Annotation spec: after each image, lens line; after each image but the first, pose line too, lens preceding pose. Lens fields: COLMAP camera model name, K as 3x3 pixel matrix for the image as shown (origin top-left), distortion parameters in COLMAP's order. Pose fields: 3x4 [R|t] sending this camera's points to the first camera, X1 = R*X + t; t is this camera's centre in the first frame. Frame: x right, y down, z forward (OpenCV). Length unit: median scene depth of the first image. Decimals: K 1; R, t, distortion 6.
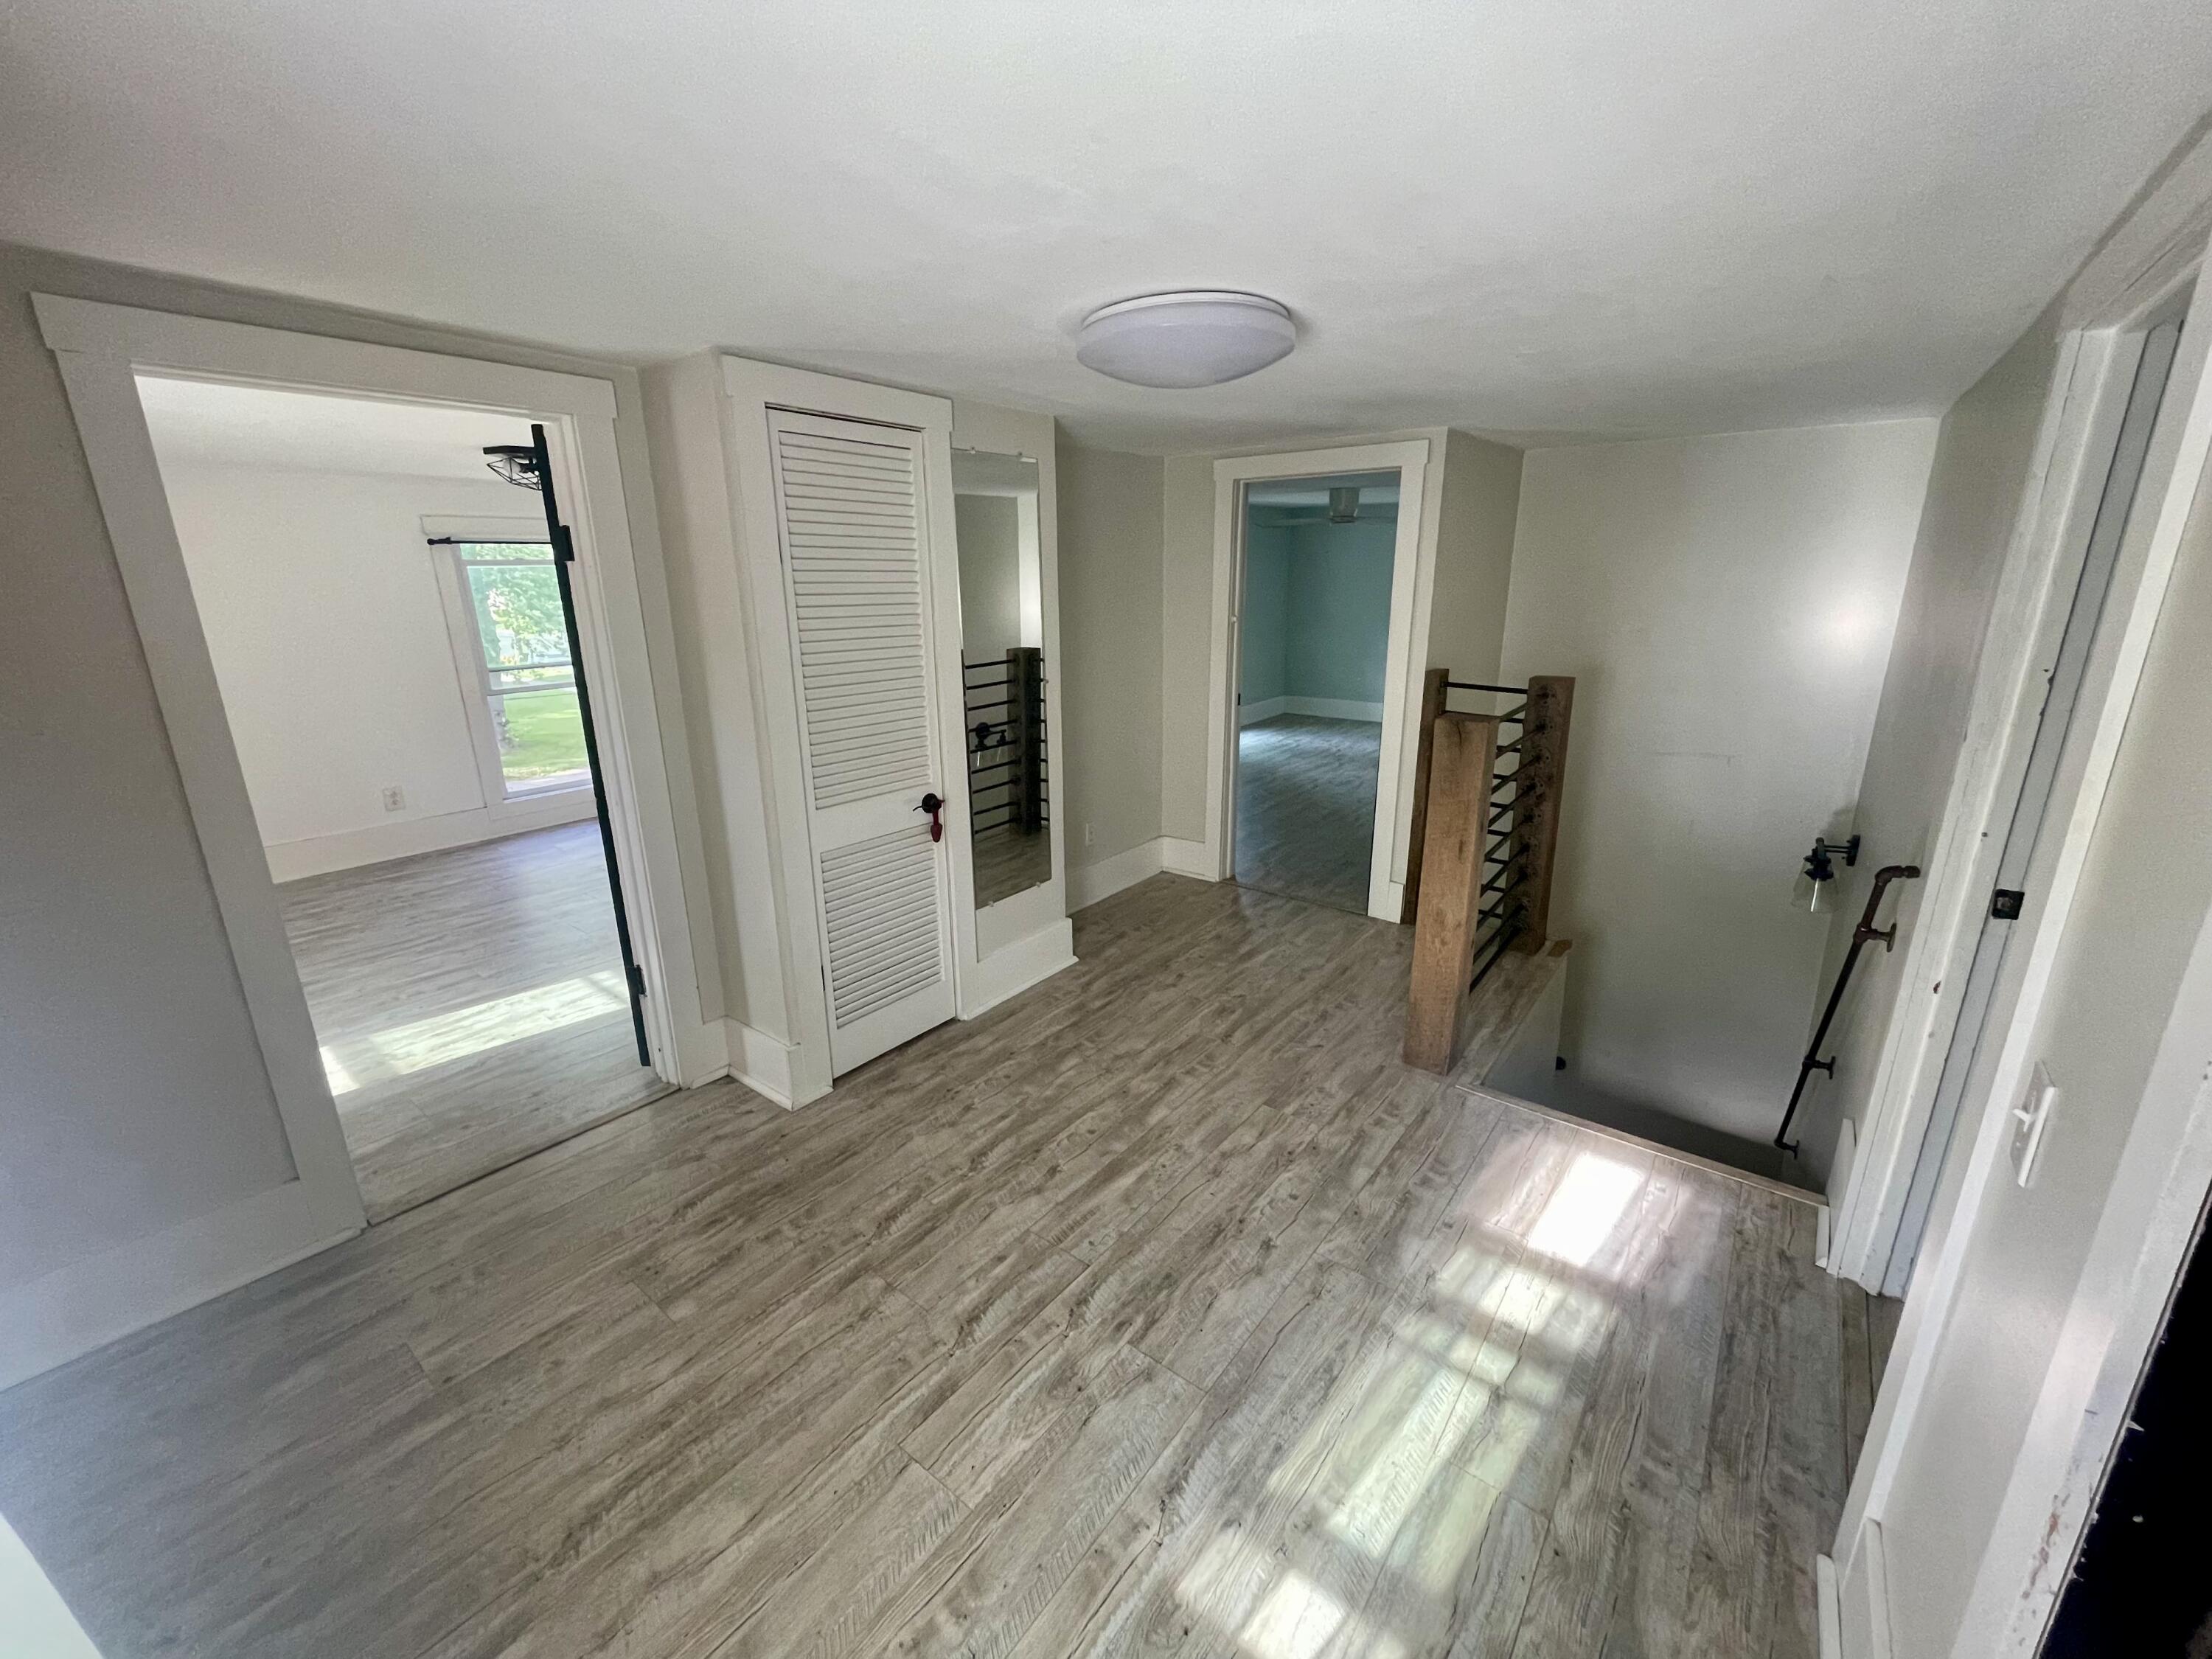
lens RADIAL K [[889.0, 0, 1108.6], [0, 889.0, 822.5], [0, 0, 1]] dist [-0.003067, 0.000619]
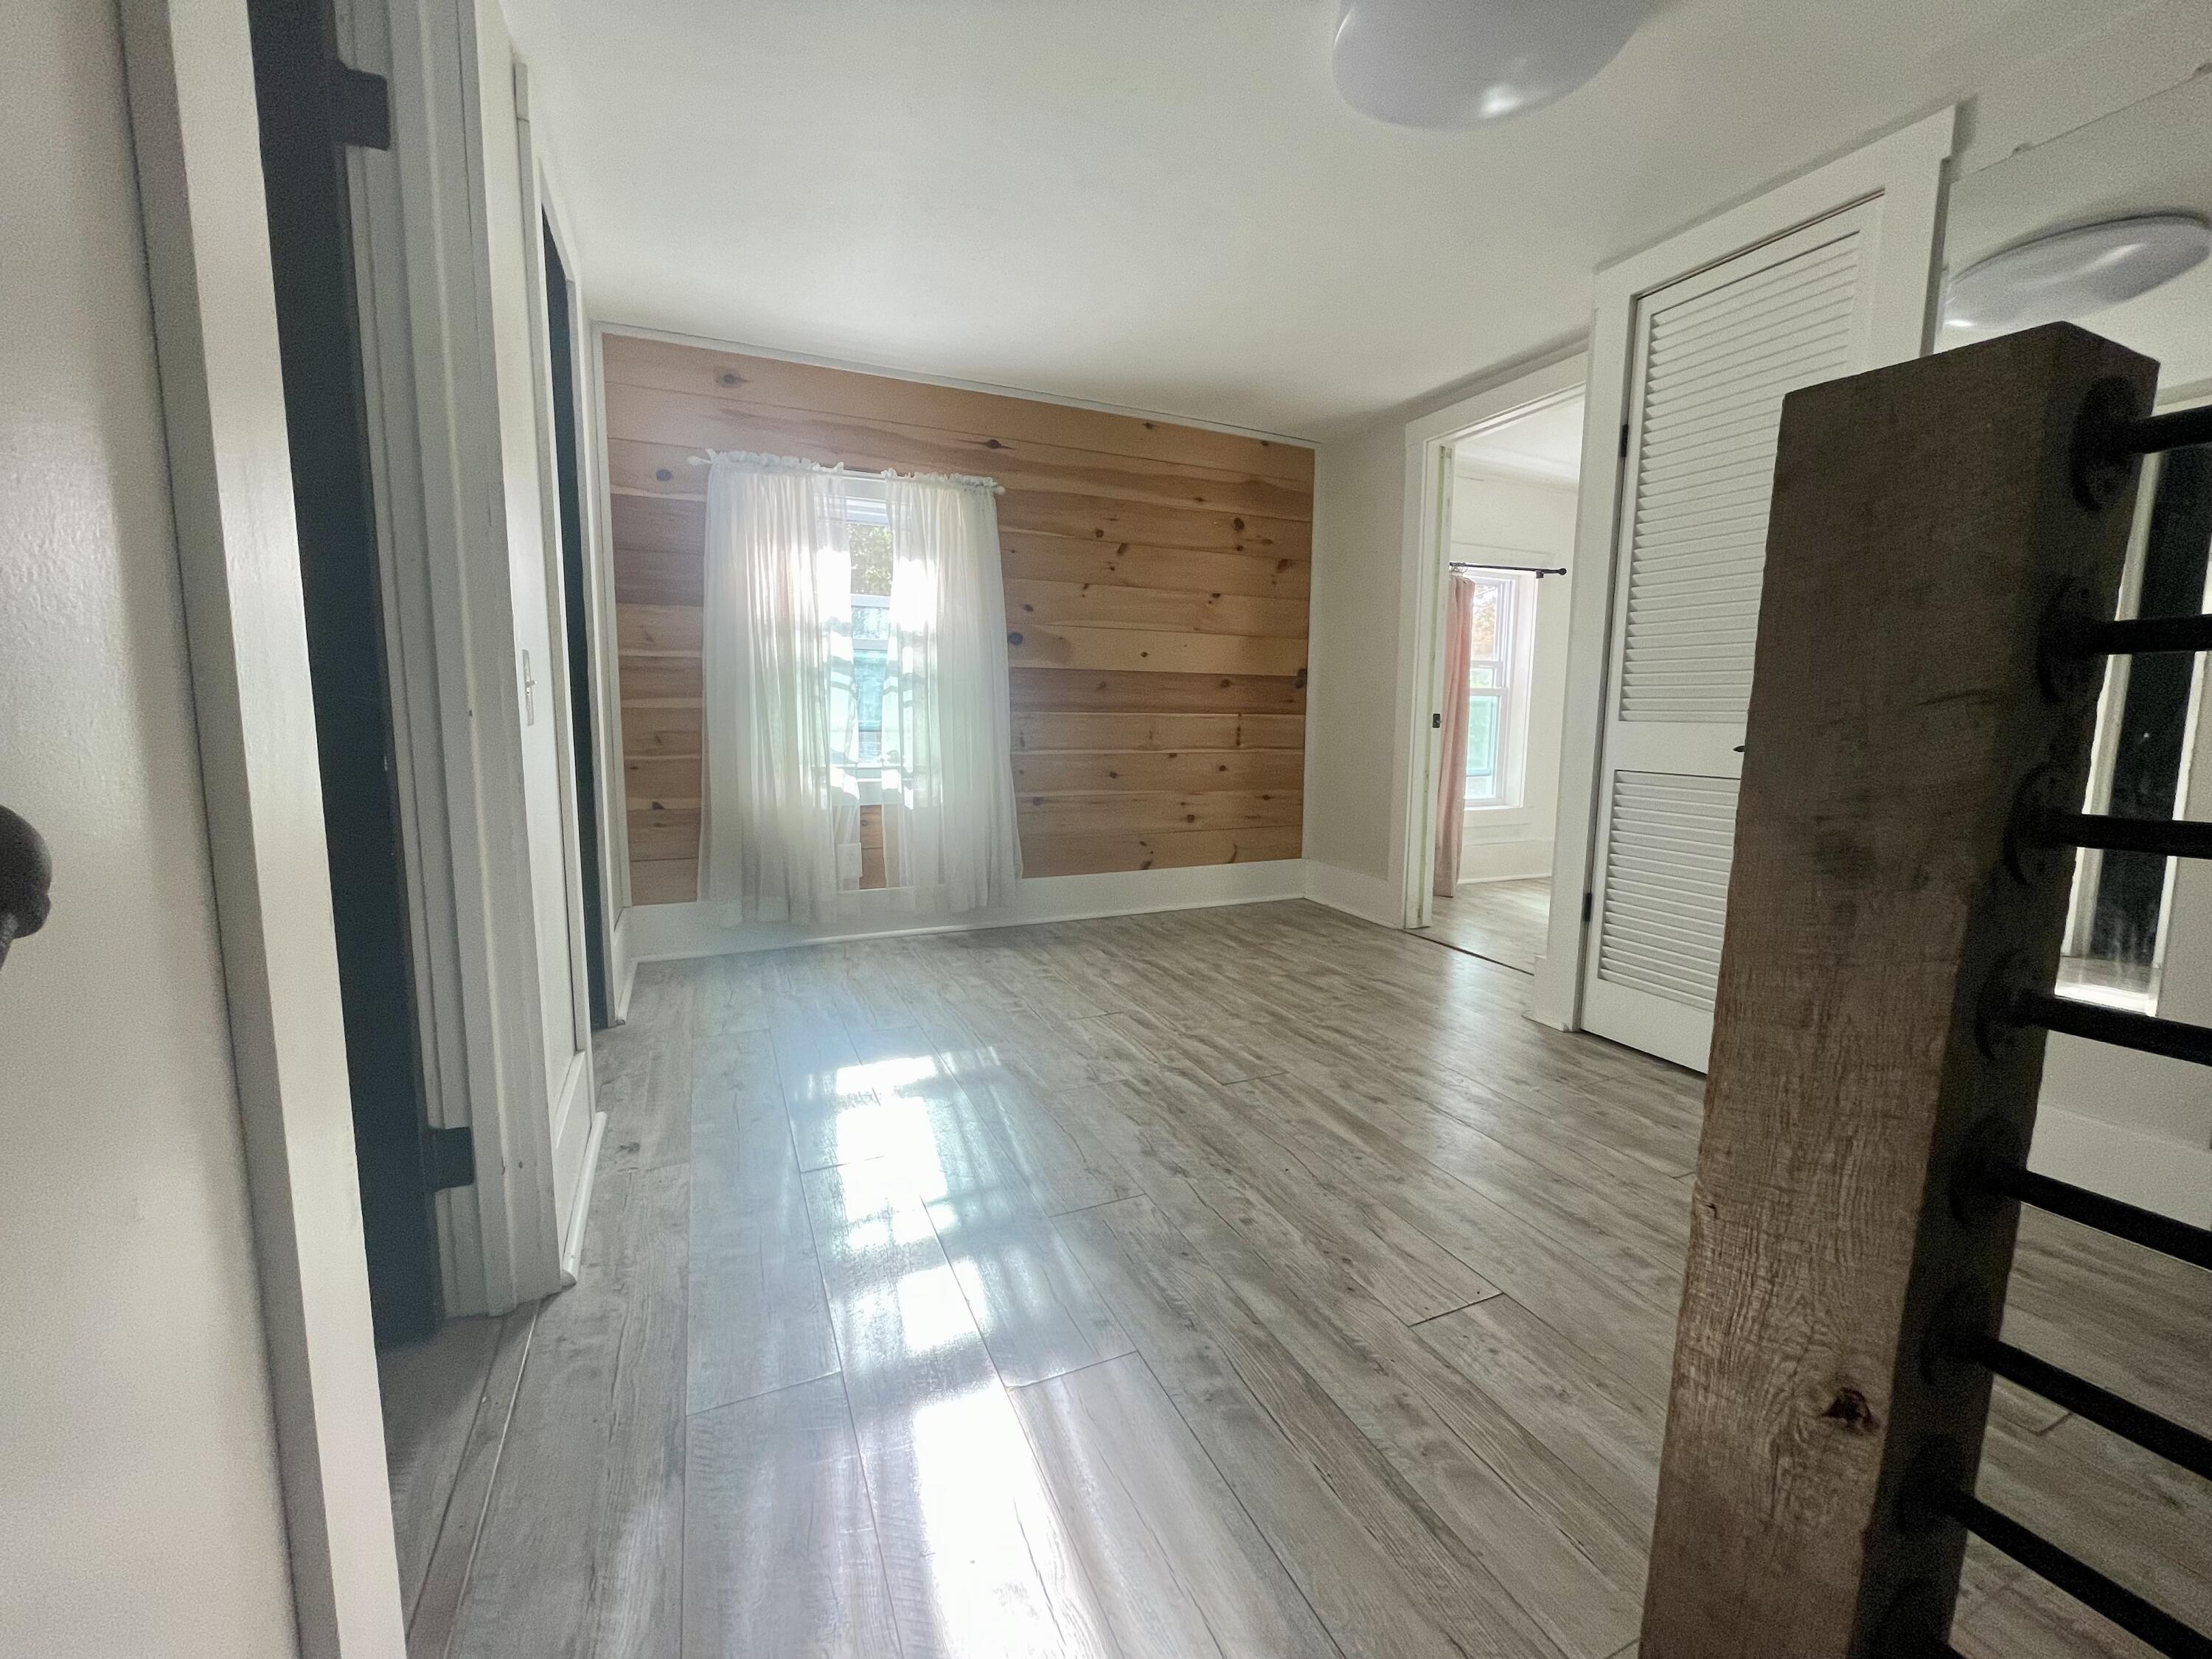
lens RADIAL K [[889.0, 0, 1107.4], [0, 889.0, 830.8], [0, 0, 1]] dist [-0.003067, 0.000619]
pose [[-0.464095, 0.120983, -0.877484, 0.909525], [-0.245453, 0.934271, 0.258631, -0.018942], [0.851098, 0.335410, -0.403895, 1.185558]]
